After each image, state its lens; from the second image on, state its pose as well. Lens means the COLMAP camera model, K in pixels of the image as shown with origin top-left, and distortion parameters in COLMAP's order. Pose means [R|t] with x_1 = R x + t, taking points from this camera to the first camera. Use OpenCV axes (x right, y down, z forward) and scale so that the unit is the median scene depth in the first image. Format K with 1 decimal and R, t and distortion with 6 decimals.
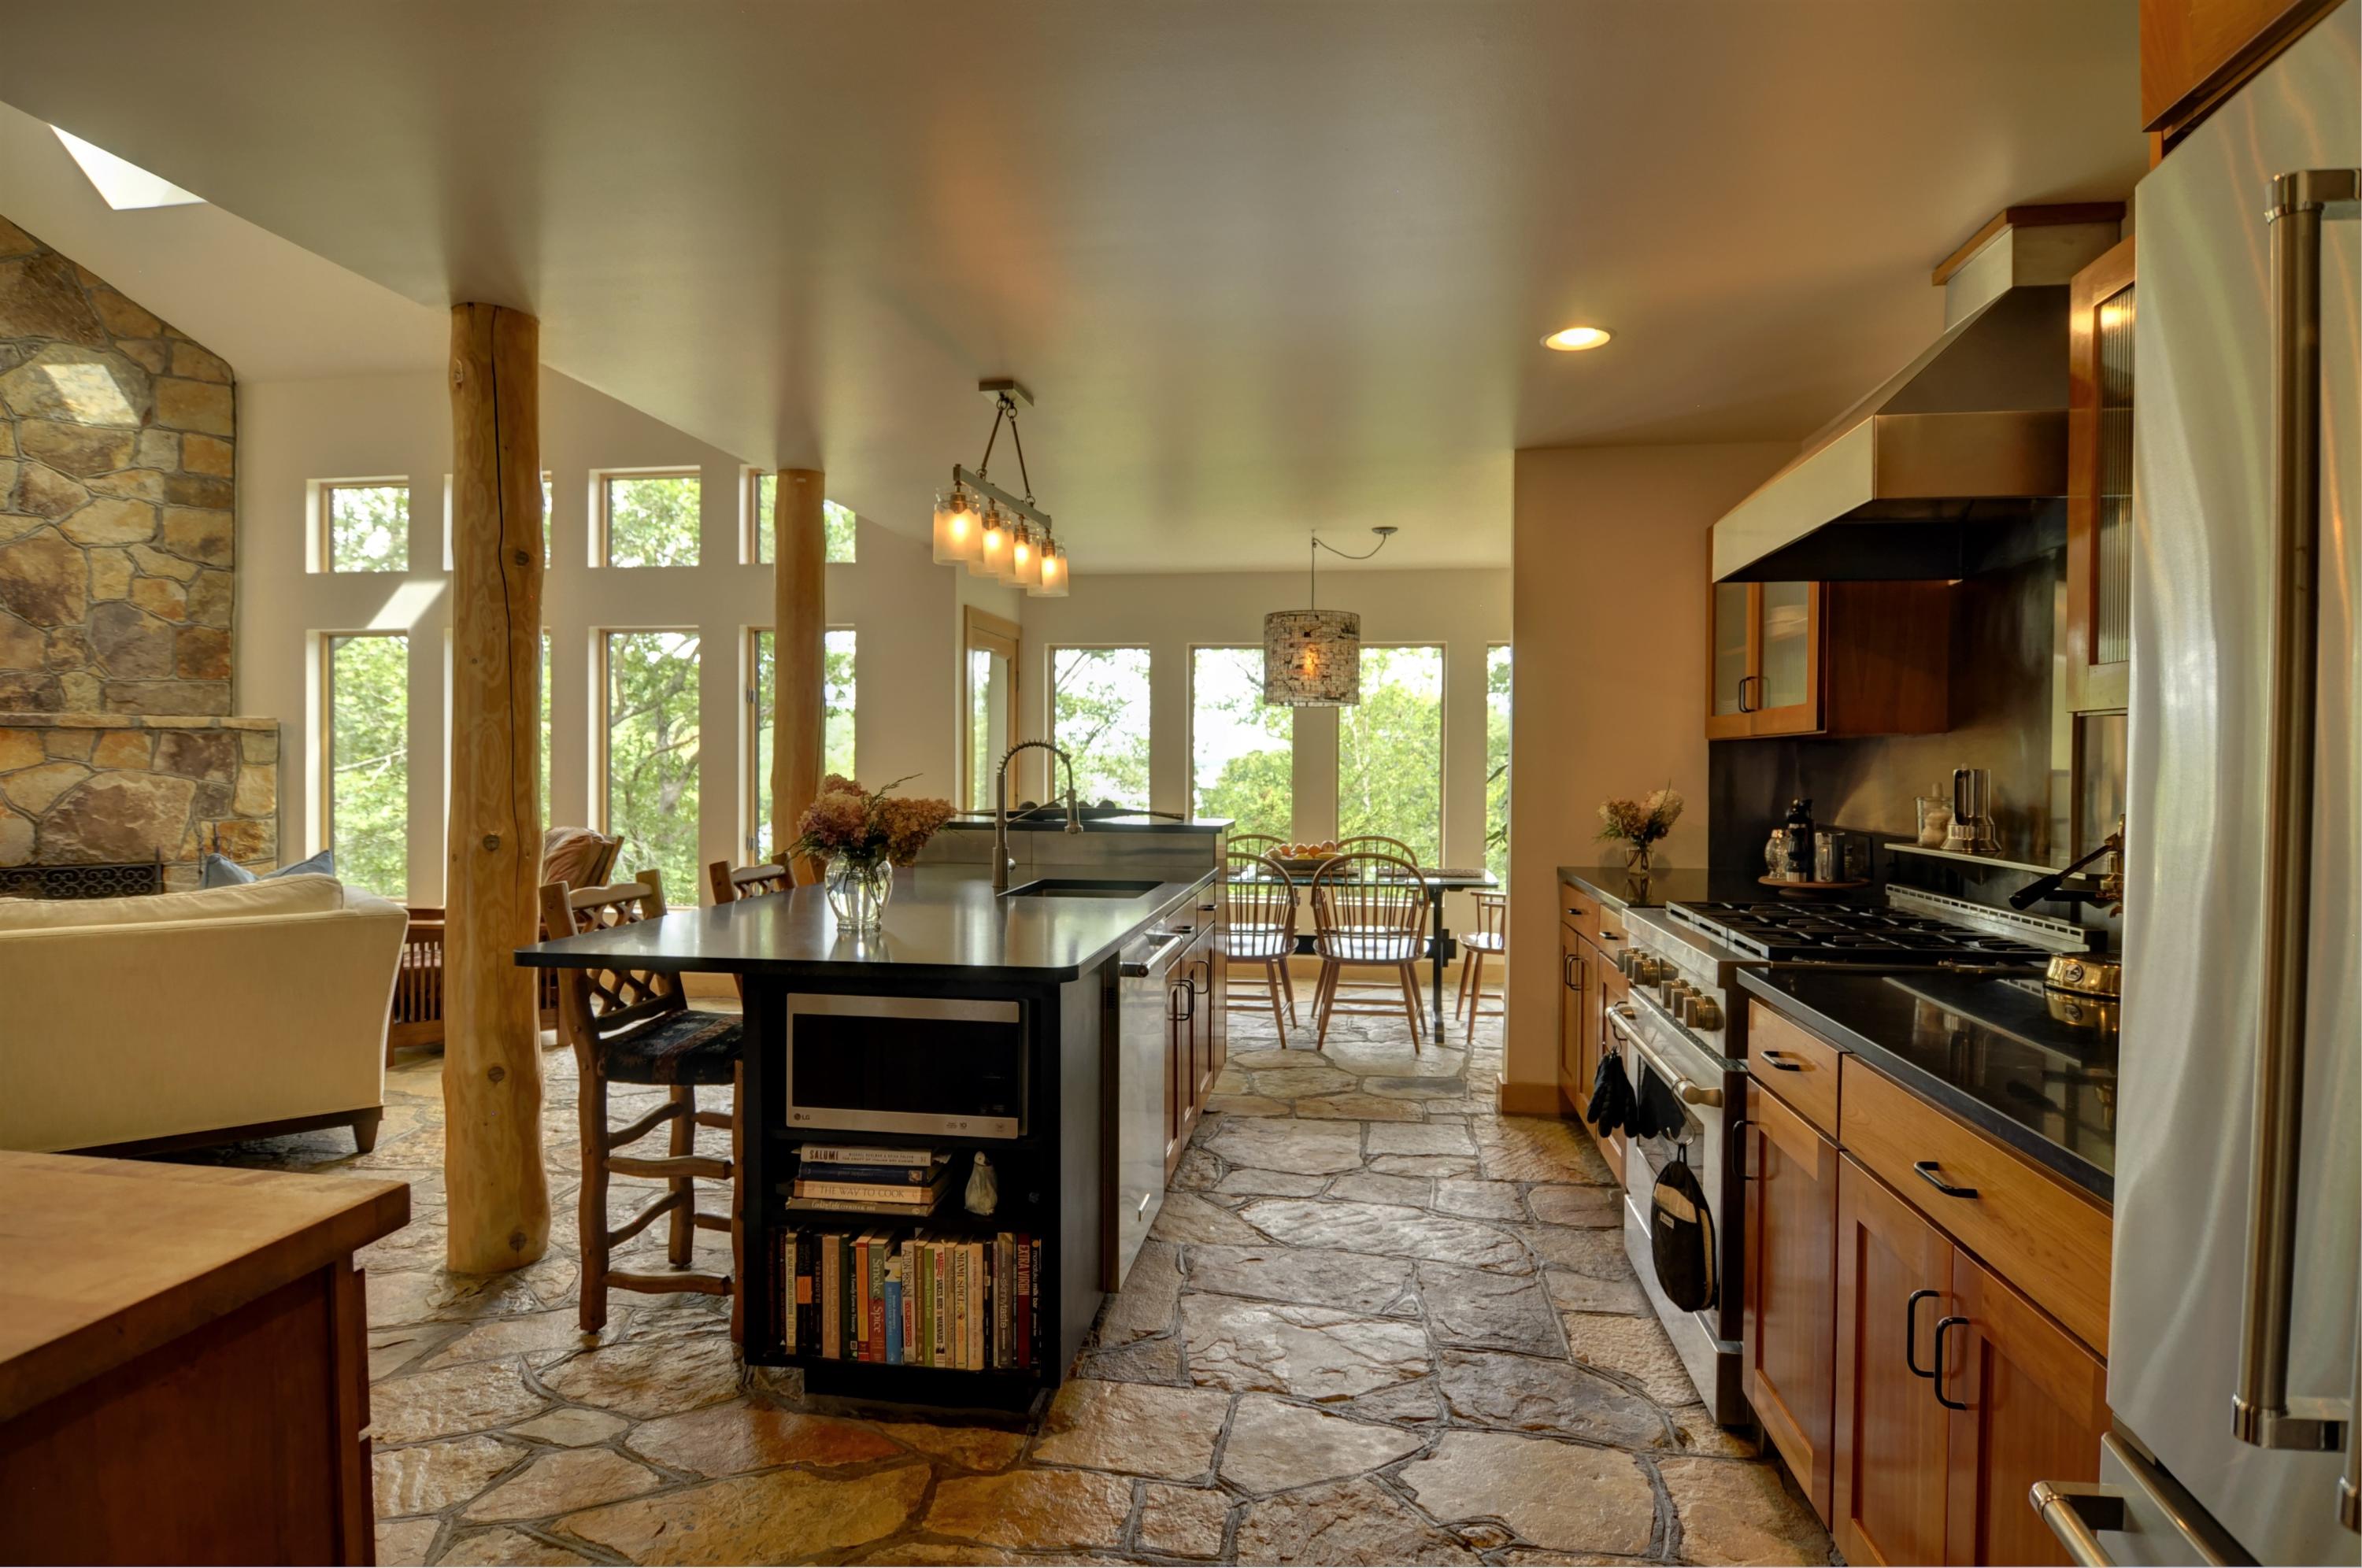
lens RADIAL K [[1245.2, 0, 1172.7], [0, 1245.2, 777.0], [0, 0, 1]] dist [0.003069, 0.000204]
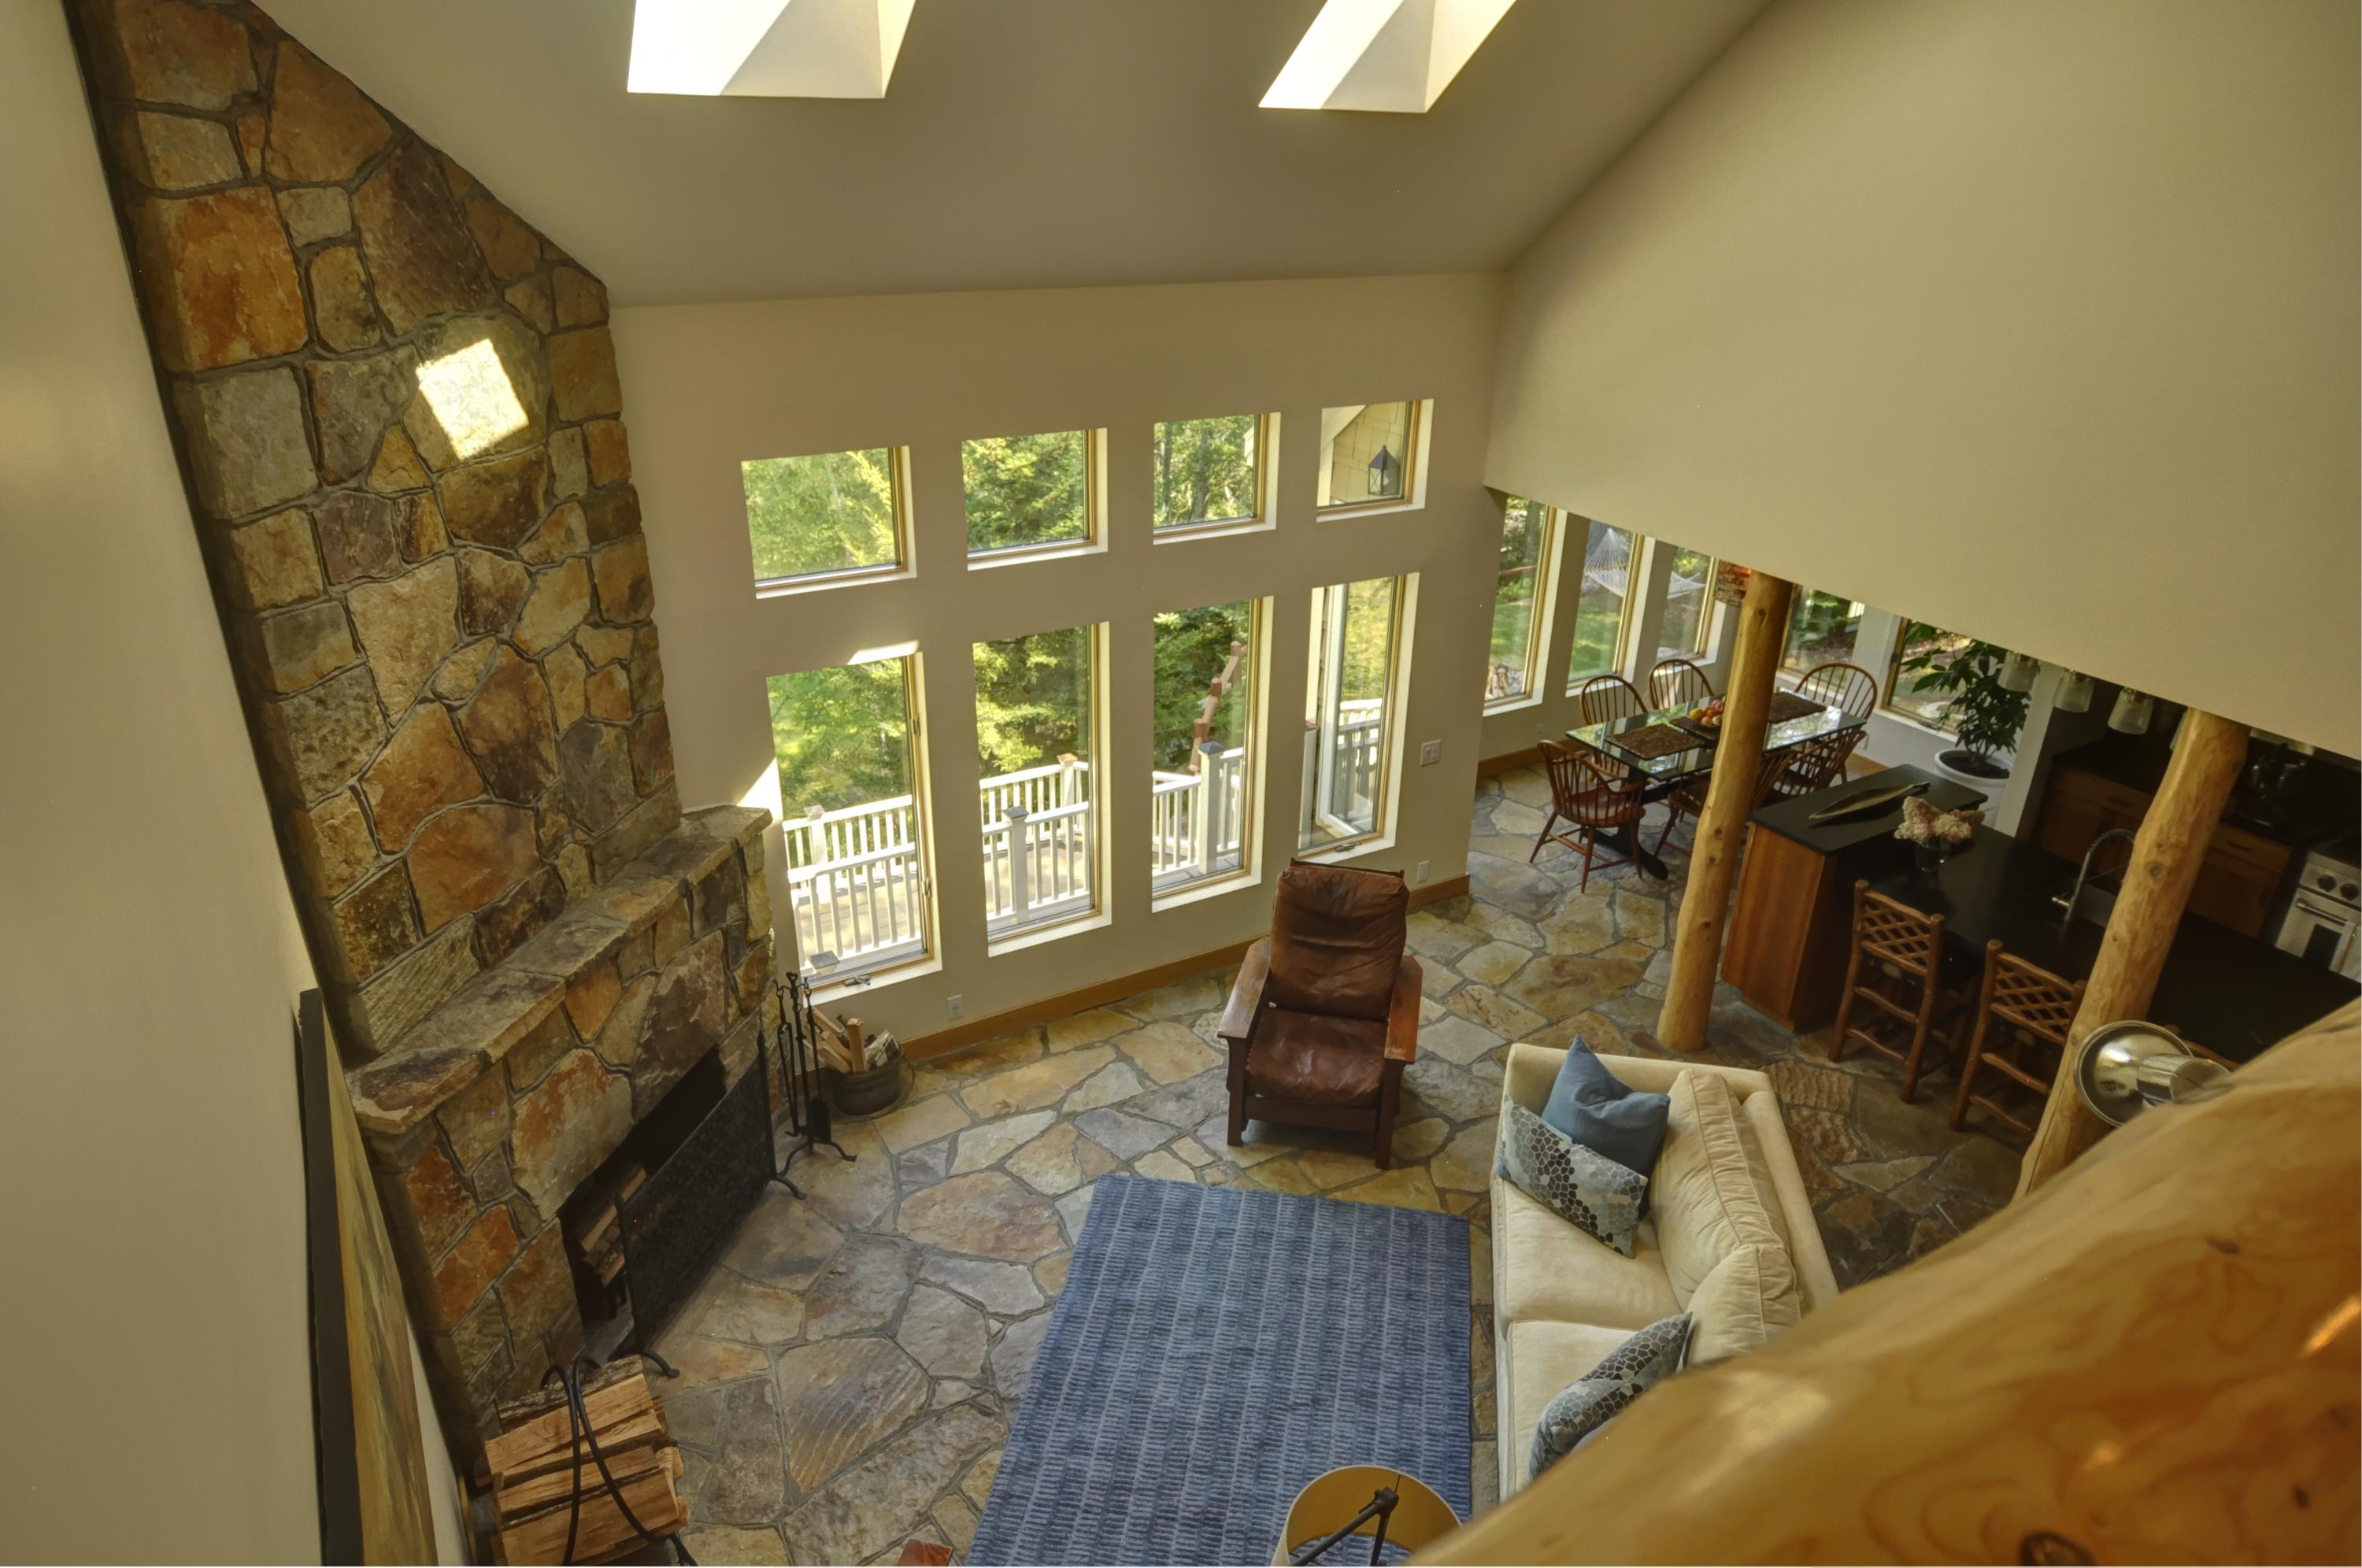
lens RADIAL K [[1408.1, 0, 1187.6], [0, 1408.1, 763.1], [0, 0, 1]] dist [-0.003110, -0.001666]
pose [[0.757385, -0.266342, 0.596179, -1.051634], [-0.001275, 0.912424, 0.409244, -0.416696], [-0.652967, -0.310716, 0.690716, 0.309435]]
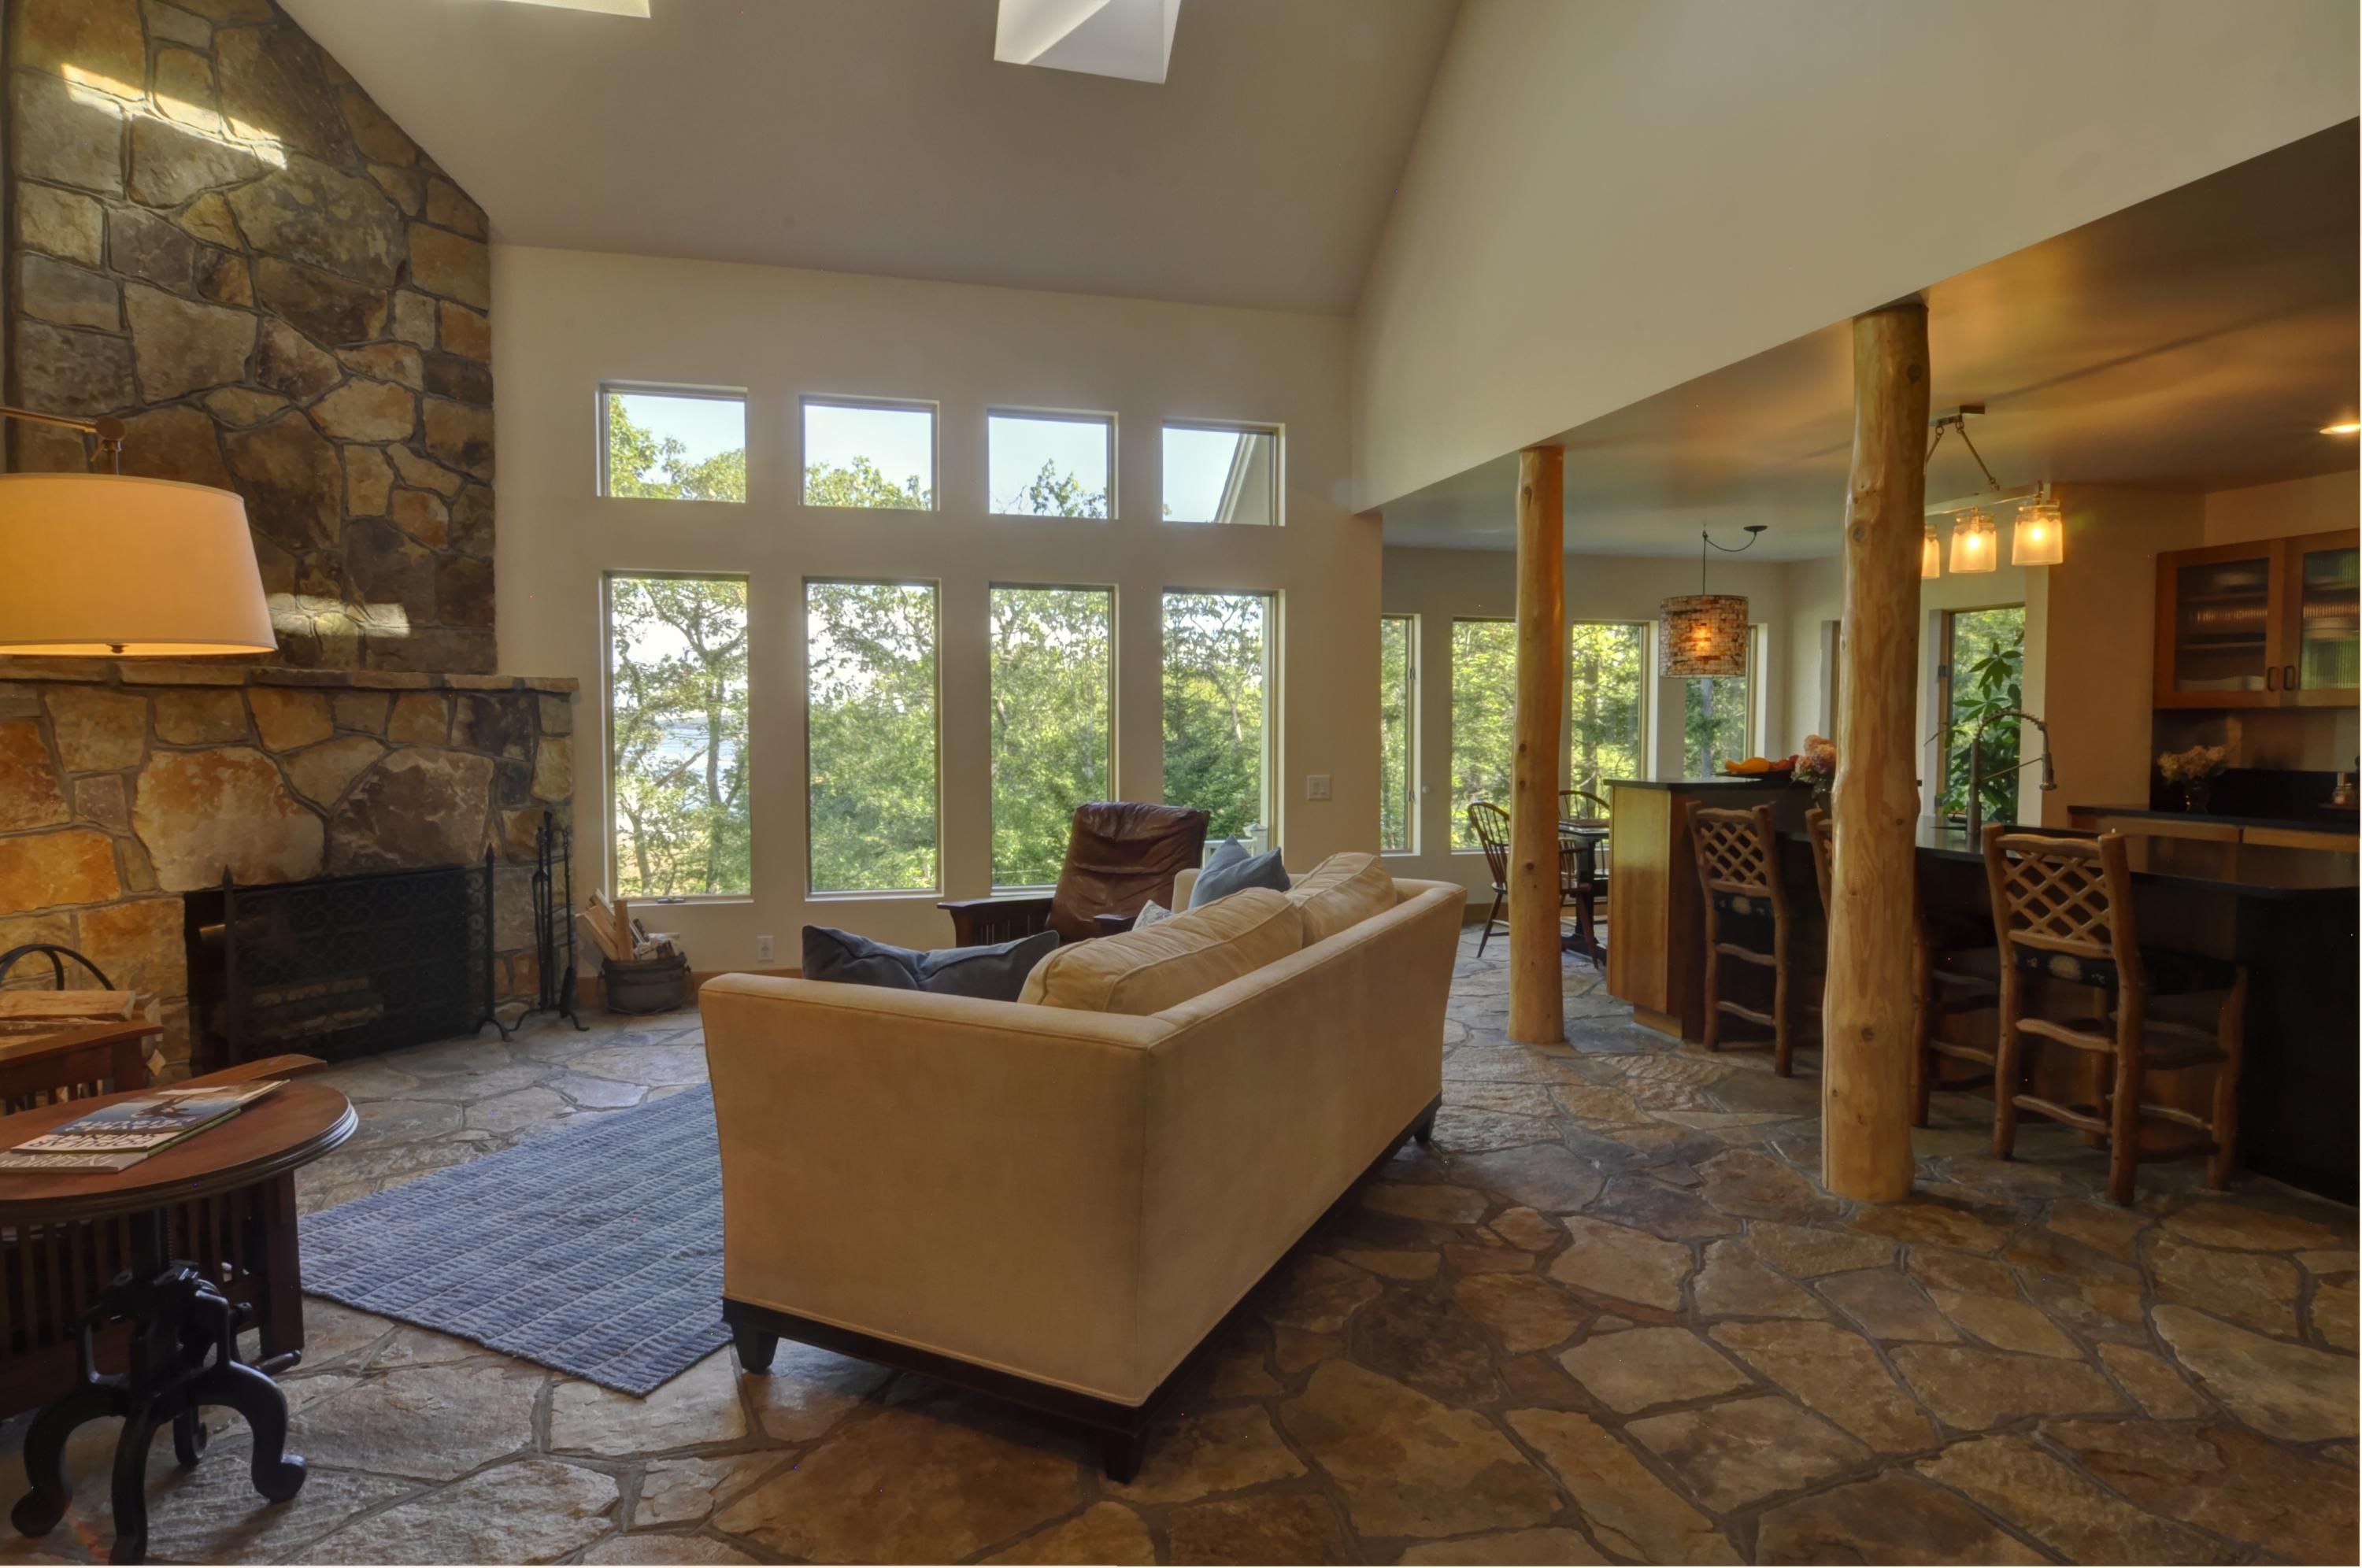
lens RADIAL K [[1245.2, 0, 1173.0], [0, 1245.2, 778.9], [0, 0, 1]] dist [0.003069, 0.000204]
pose [[0.907605, -0.025936, 0.419023, -0.737374], [0.014028, 0.999406, 0.031475, -0.002733], [-0.419591, -0.022689, 0.907430, 0.123971]]
